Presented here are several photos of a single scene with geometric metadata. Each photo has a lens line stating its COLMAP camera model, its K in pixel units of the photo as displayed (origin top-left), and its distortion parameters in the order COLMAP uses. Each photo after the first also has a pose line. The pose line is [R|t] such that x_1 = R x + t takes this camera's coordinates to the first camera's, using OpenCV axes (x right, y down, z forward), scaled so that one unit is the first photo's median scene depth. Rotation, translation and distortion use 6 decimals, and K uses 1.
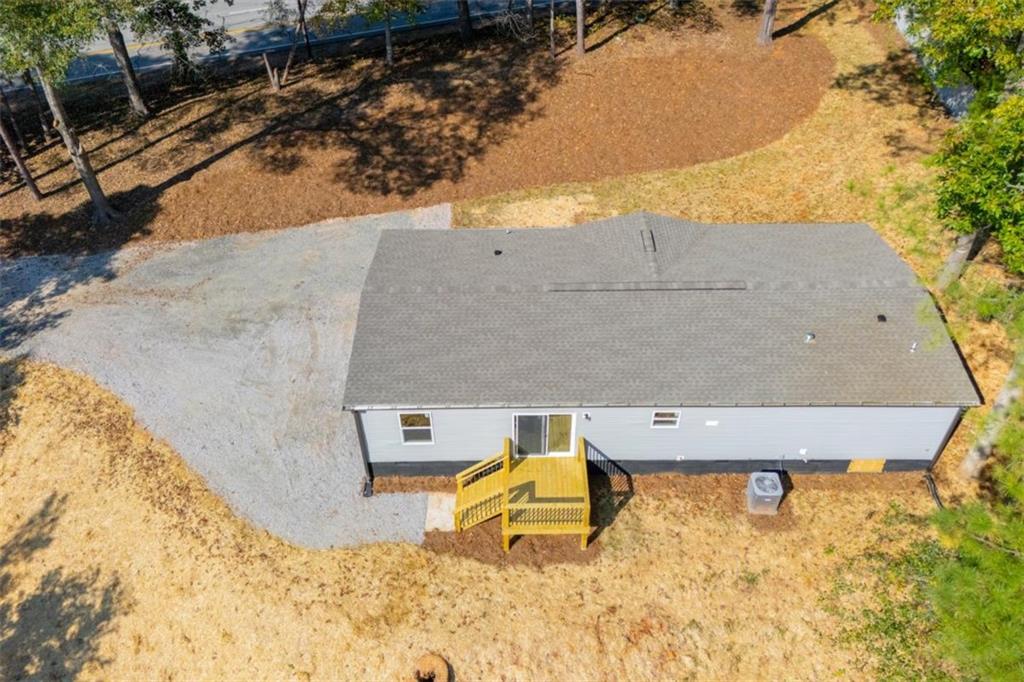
lens RADIAL K [[762.4, 0, 511.1], [0, 762.4, 330.8], [0, 0, 1]] dist [0.042476, -0.031470]
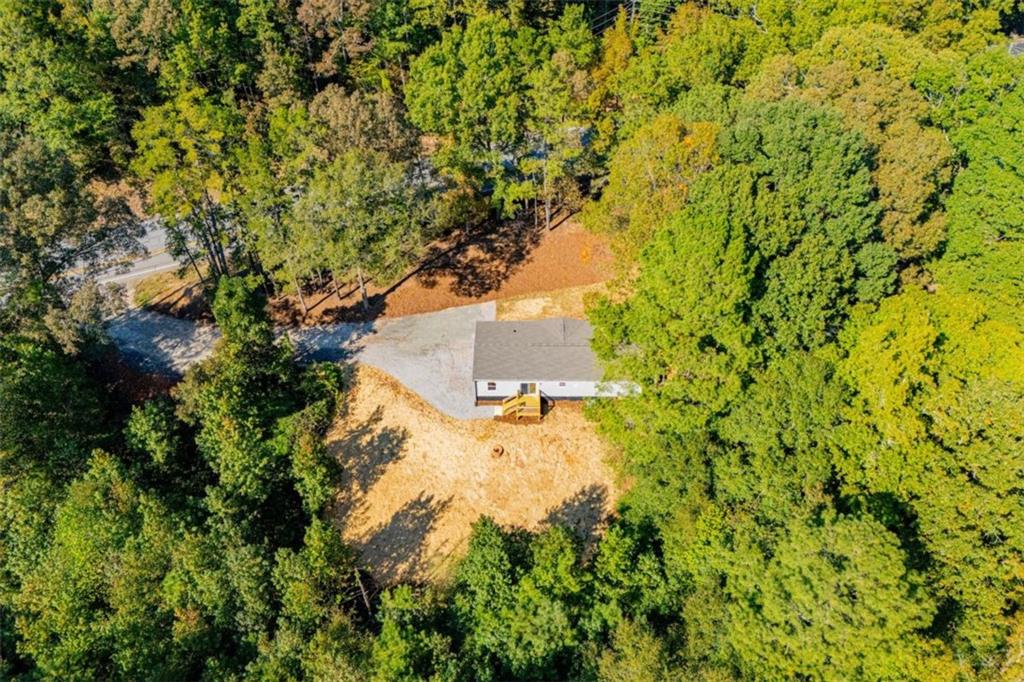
lens RADIAL K [[762.4, 0, 510.2], [0, 762.4, 341.1], [0, 0, 1]] dist [0.042476, -0.031470]
pose [[0.999953, 0.007437, -0.006272, -0.015678], [-0.007075, 0.998414, 0.055847, -0.217080], [0.006677, -0.055800, 0.998420, -1.946701]]
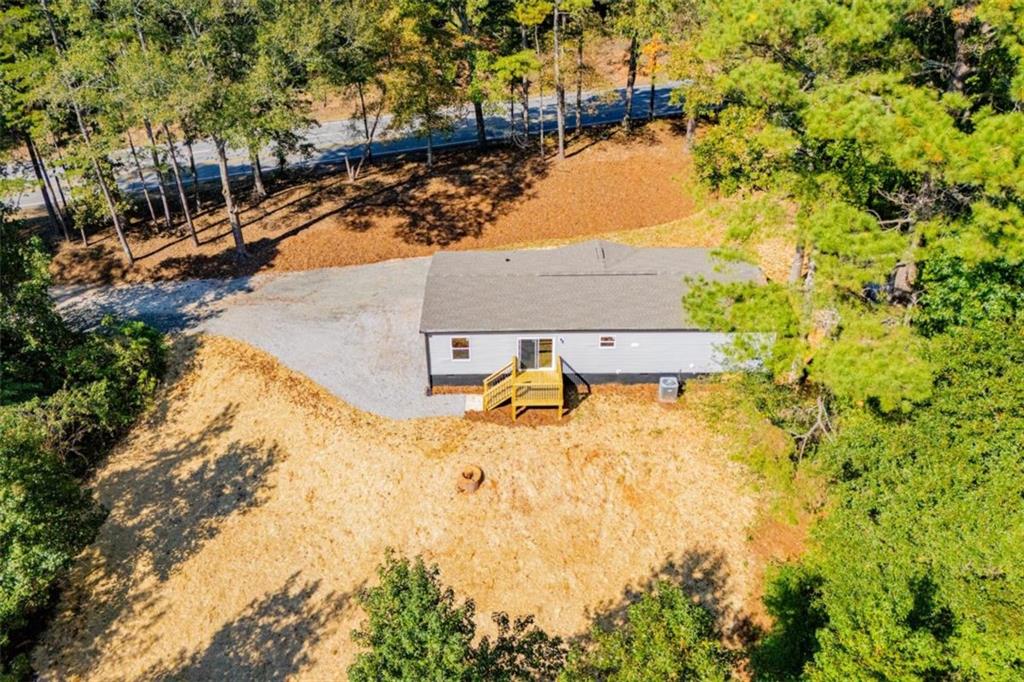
lens RADIAL K [[762.4, 0, 513.1], [0, 762.4, 334.8], [0, 0, 1]] dist [0.042476, -0.031470]
pose [[0.999983, 0.001244, 0.005744, -0.014205], [-0.000263, 0.985843, -0.167670, 0.296018], [-0.005871, 0.167665, 0.985826, -0.520947]]
